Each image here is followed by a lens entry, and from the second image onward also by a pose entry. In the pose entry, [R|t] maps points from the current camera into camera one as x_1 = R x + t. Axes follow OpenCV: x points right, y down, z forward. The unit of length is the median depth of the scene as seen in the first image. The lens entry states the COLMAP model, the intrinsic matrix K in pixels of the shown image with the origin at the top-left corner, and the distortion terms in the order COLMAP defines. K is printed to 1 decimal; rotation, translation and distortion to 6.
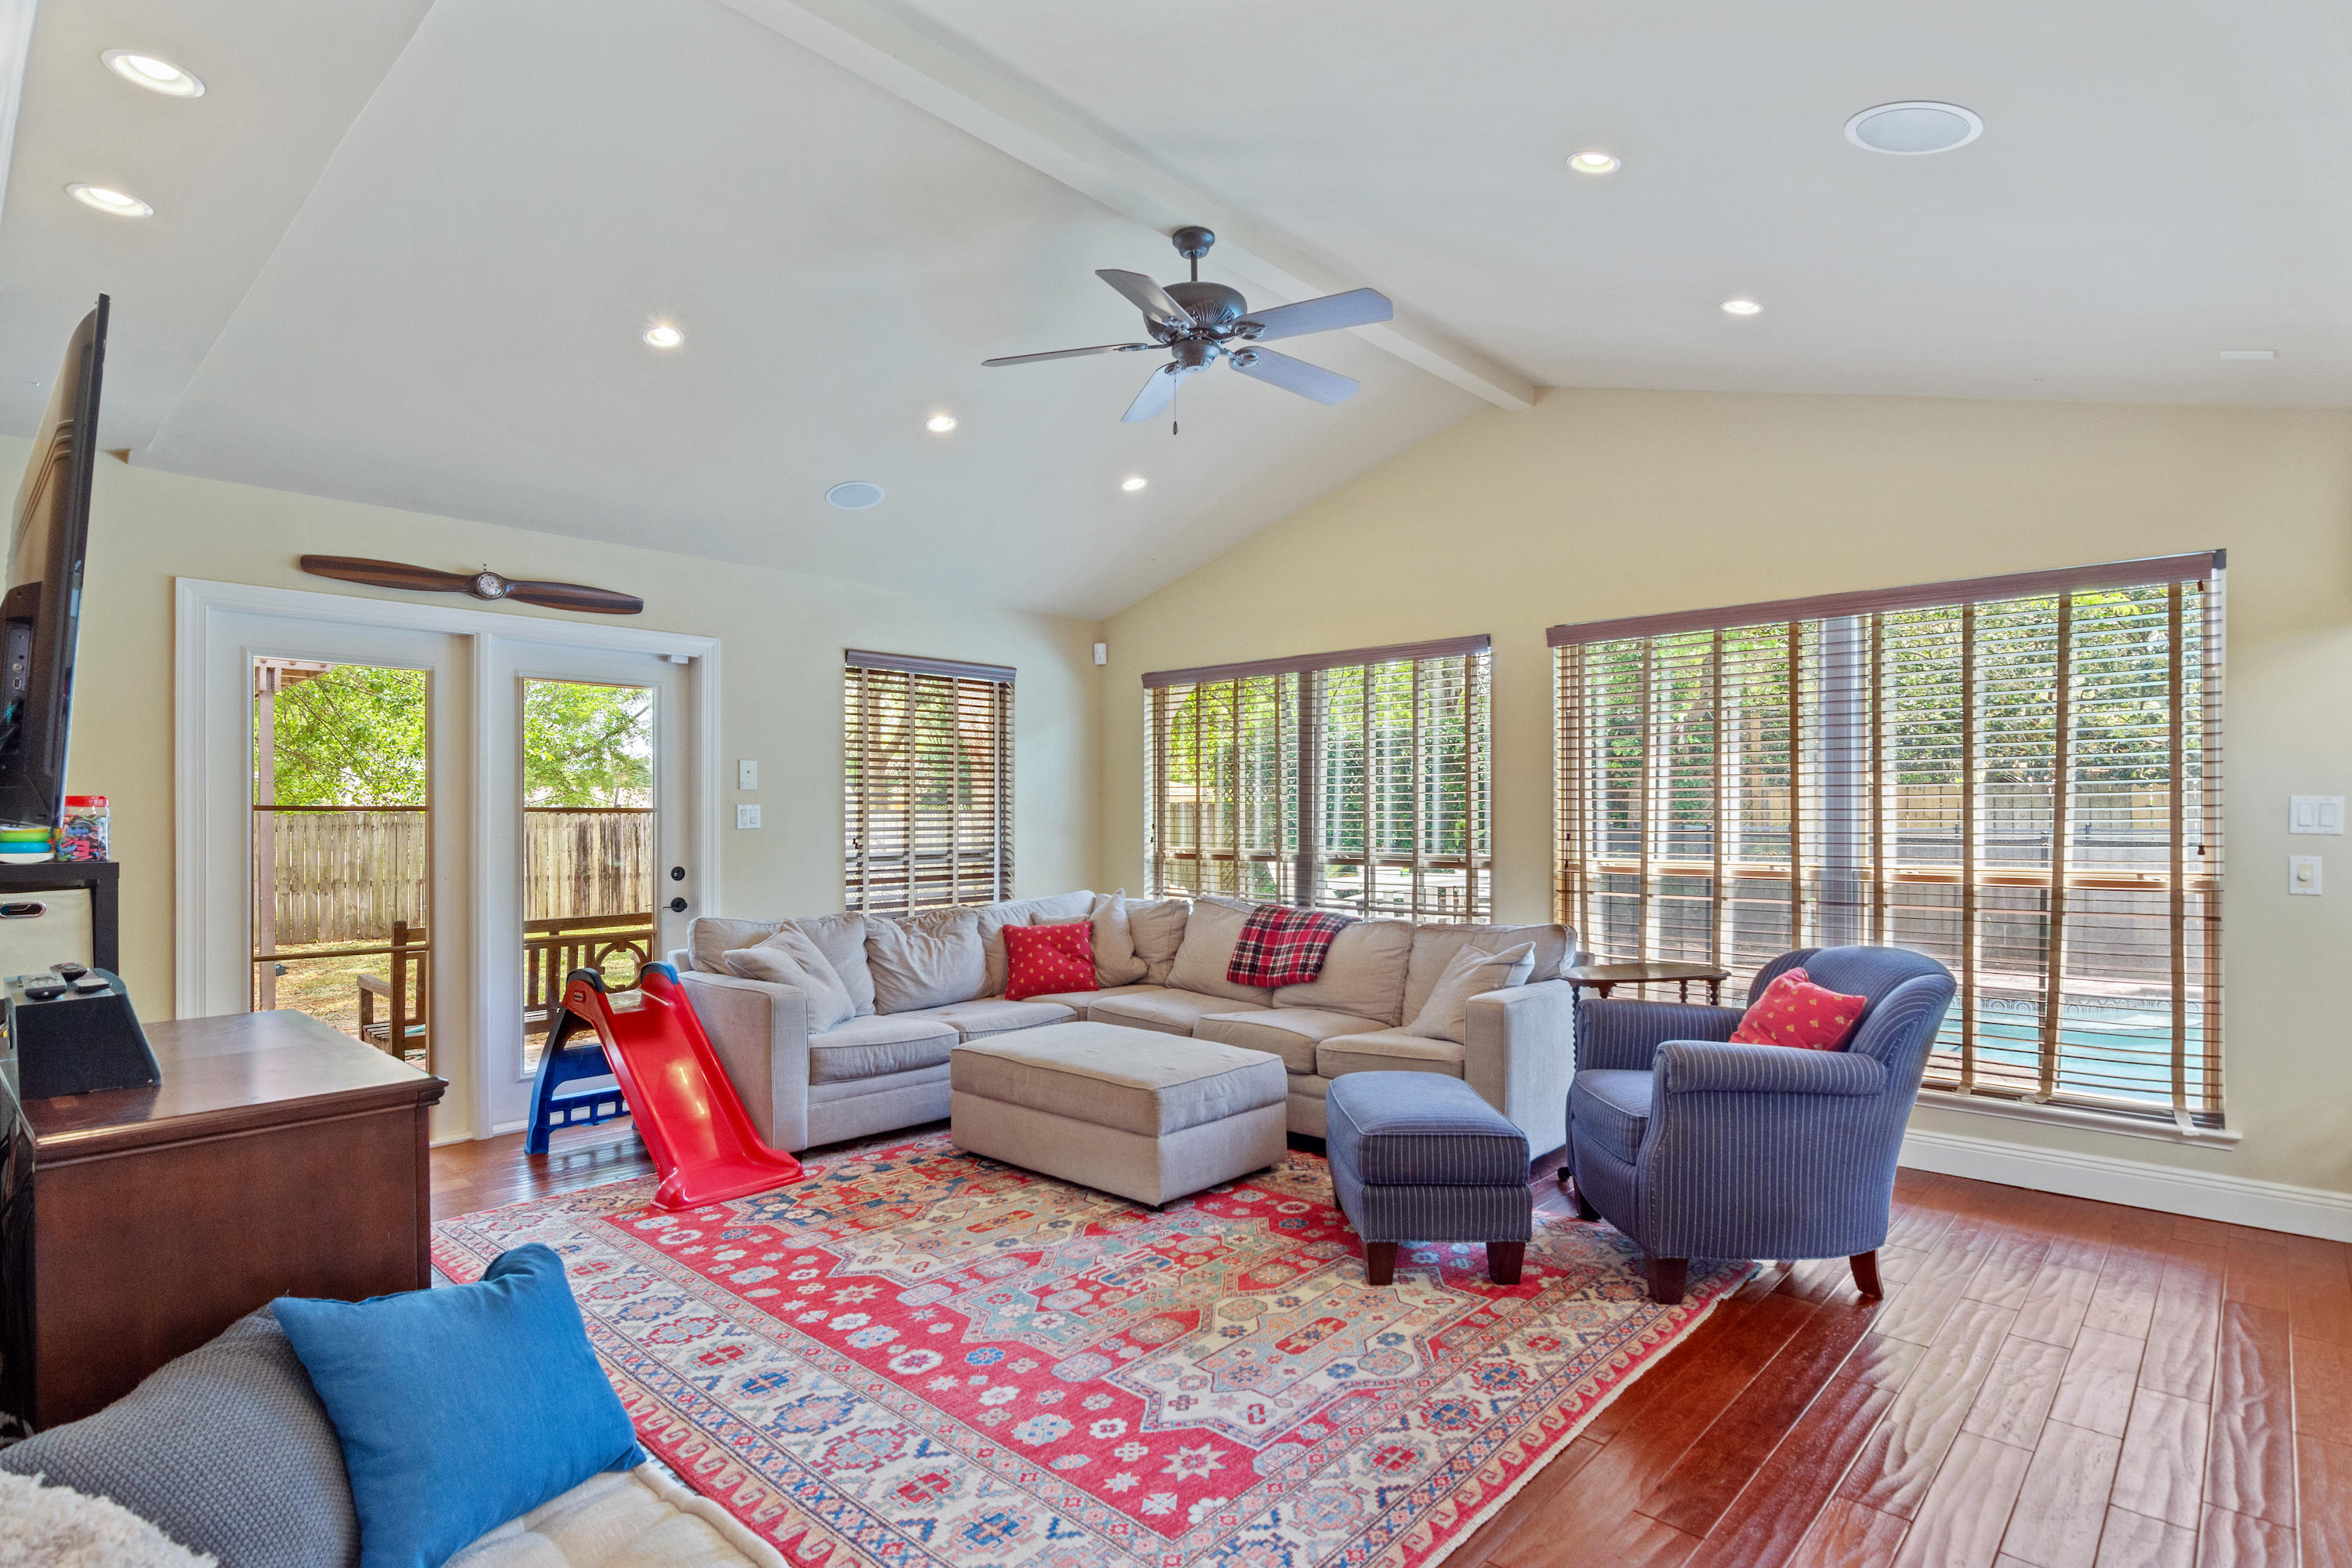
lens RADIAL K [[1174.6, 0, 1177.1], [0, 1174.6, 813.8], [0, 0, 1]] dist [0.001353, 0.000444]
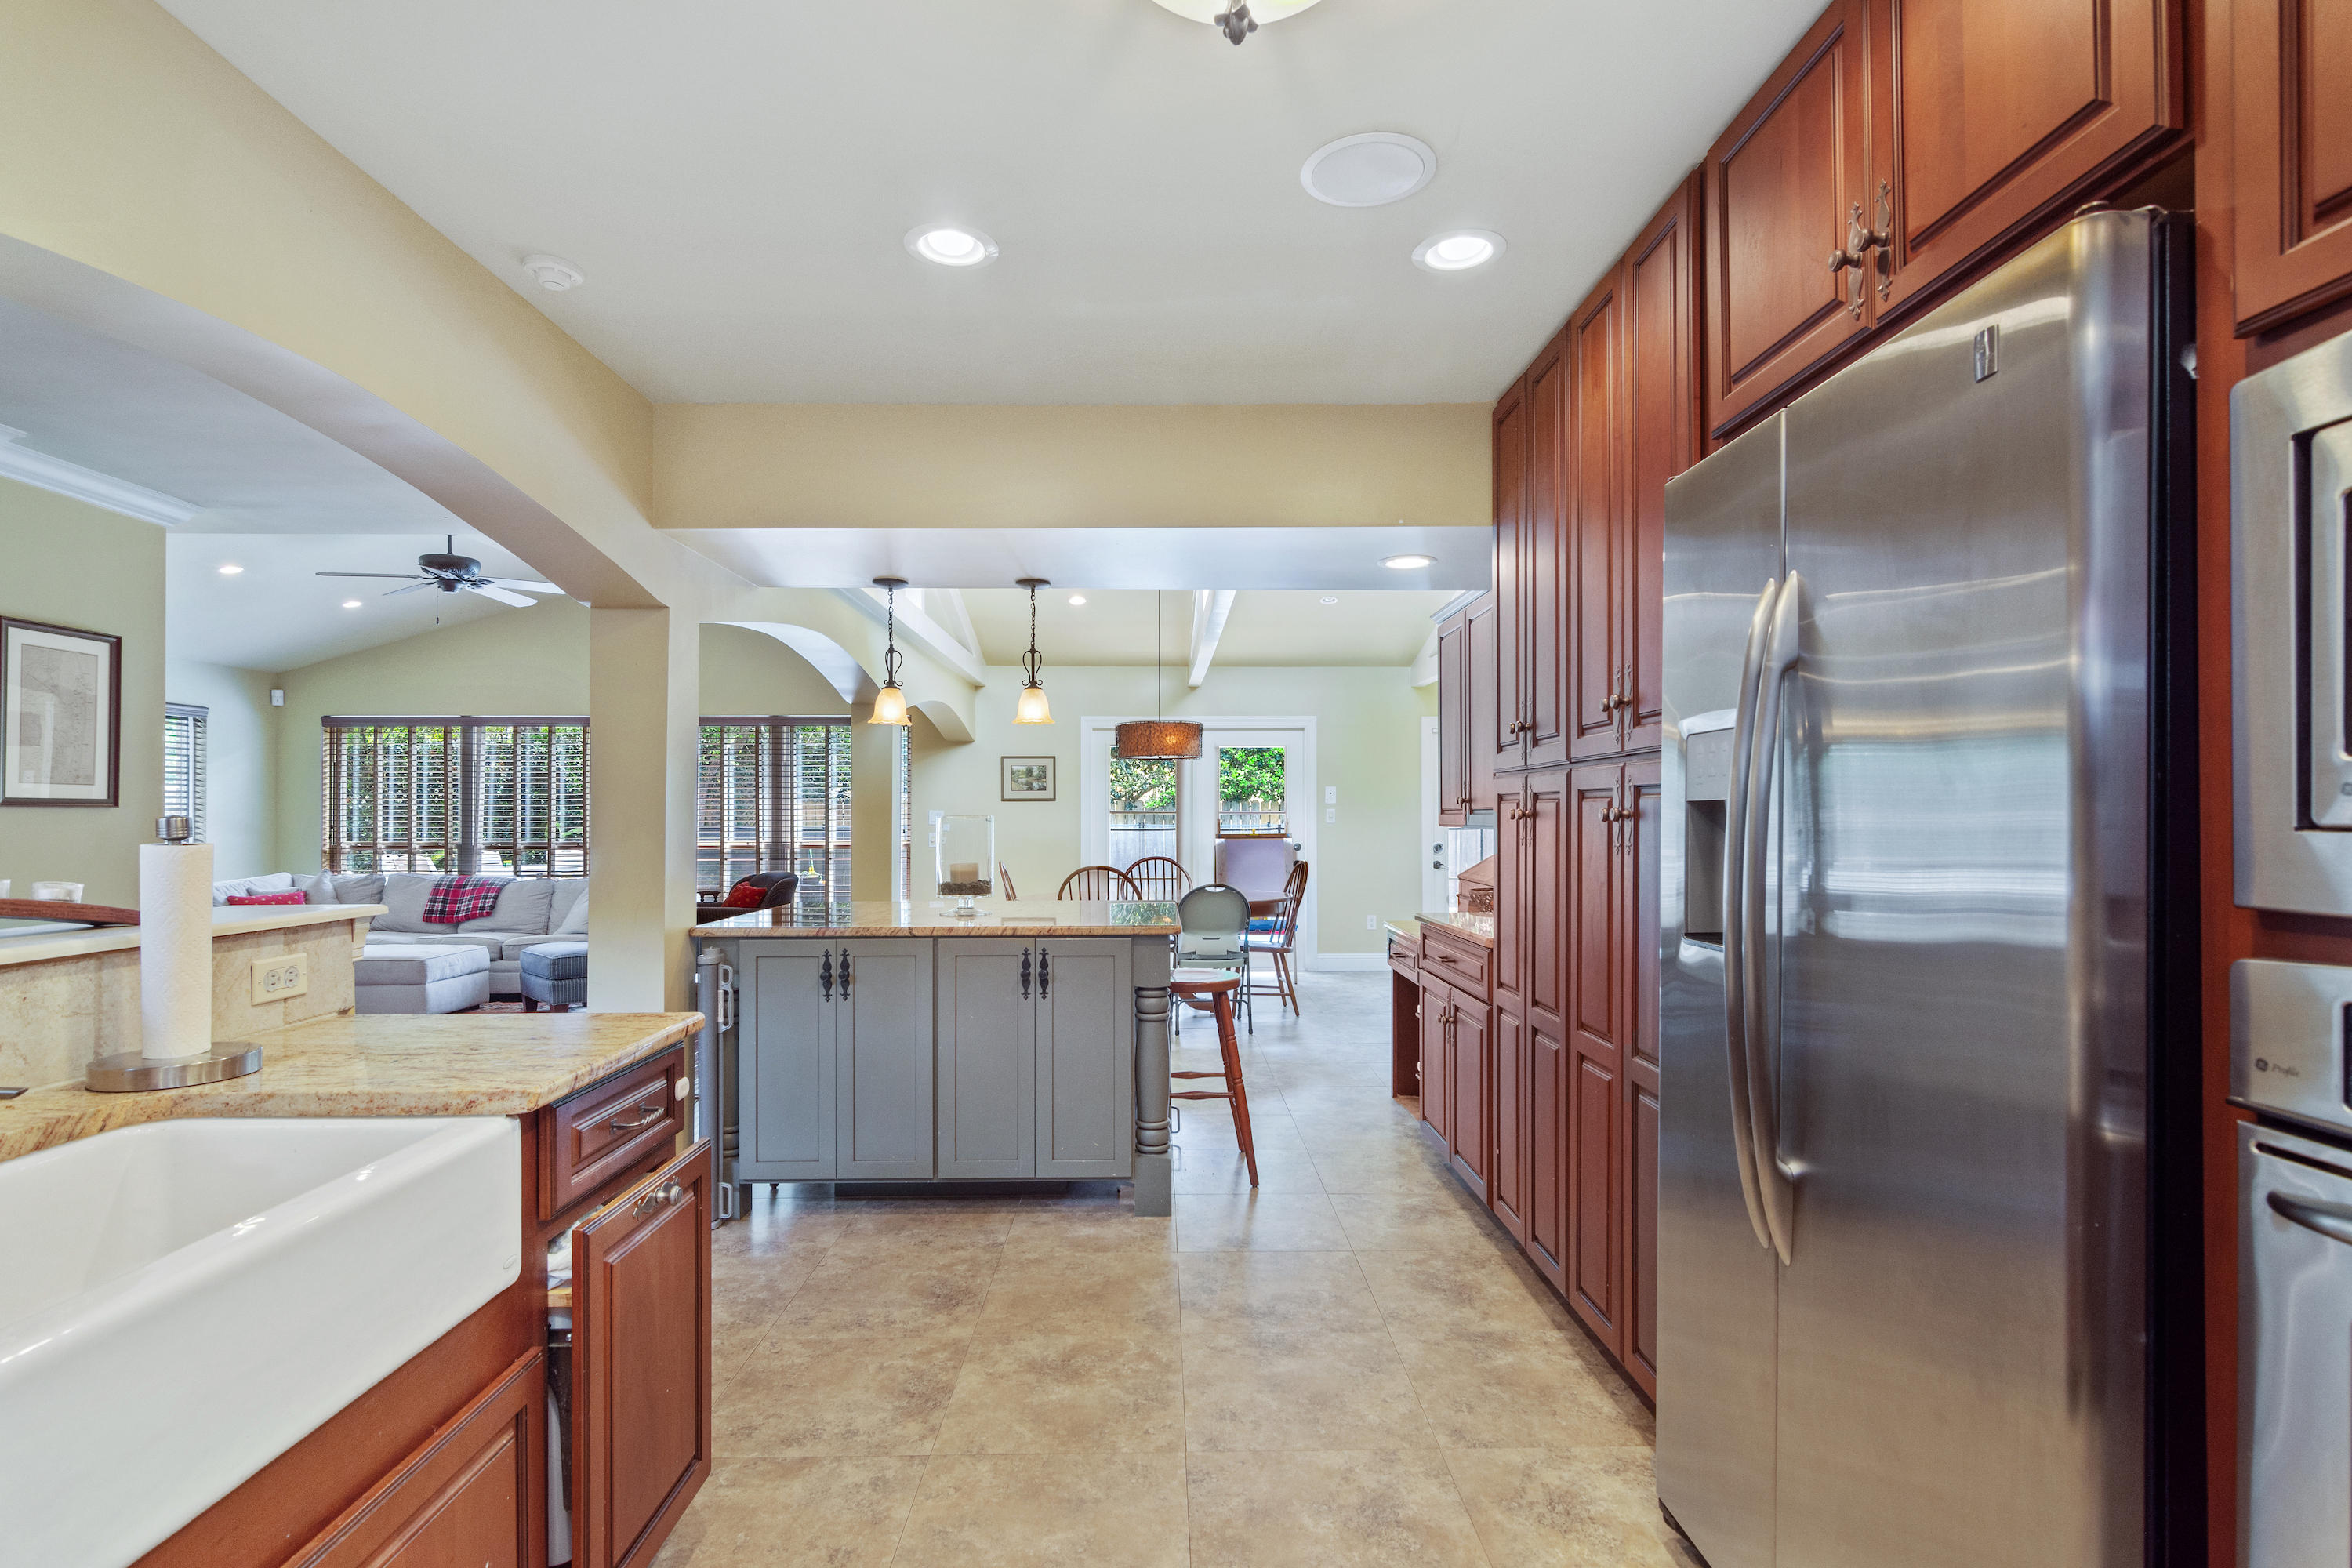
lens RADIAL K [[1120.2, 0, 1178.4], [0, 1120.2, 818.8], [0, 0, 1]] dist [0.000831, 0.000189]
pose [[0.716886, -0.000811, 0.697190, -0.293144], [-0.001005, 0.999997, 0.002196, -0.002951], [-0.697190, -0.002275, 0.716883, -0.843467]]
